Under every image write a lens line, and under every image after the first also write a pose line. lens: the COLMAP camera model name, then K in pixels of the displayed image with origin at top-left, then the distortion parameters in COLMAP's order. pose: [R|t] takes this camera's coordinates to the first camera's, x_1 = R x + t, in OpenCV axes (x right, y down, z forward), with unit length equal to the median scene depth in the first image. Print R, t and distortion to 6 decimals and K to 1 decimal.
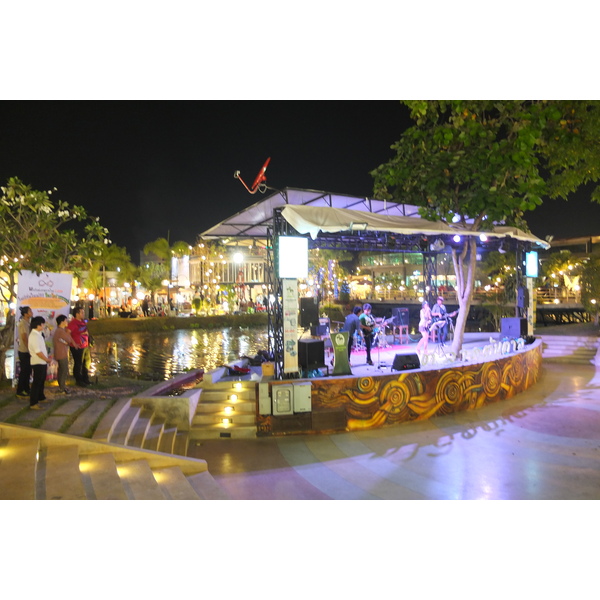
lens RADIAL K [[523.9, 0, 300.0], [0, 523.9, 300.0], [0, 0, 1]] dist [0.000831, 0.000544]
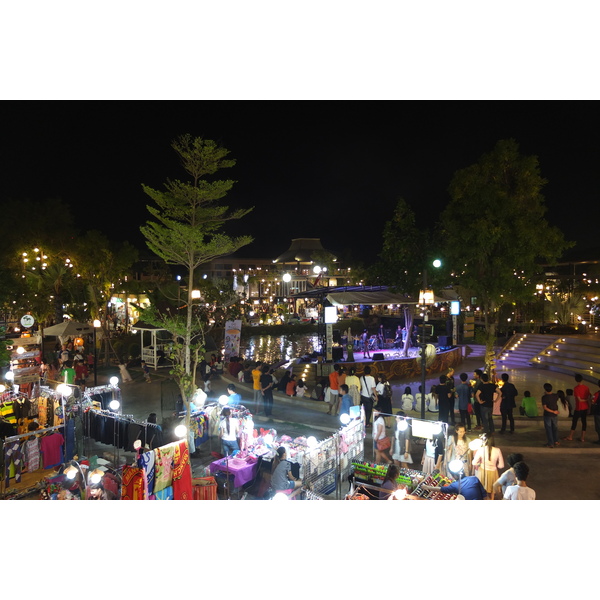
lens RADIAL K [[523.9, 0, 300.0], [0, 523.9, 300.0], [0, 0, 1]] dist [0.000831, 0.000544]
pose [[0.997793, 0.009688, -0.065695, 0.004008], [-0.009362, 0.999942, 0.005271, -0.147900], [0.065742, -0.004645, 0.997826, -1.382515]]
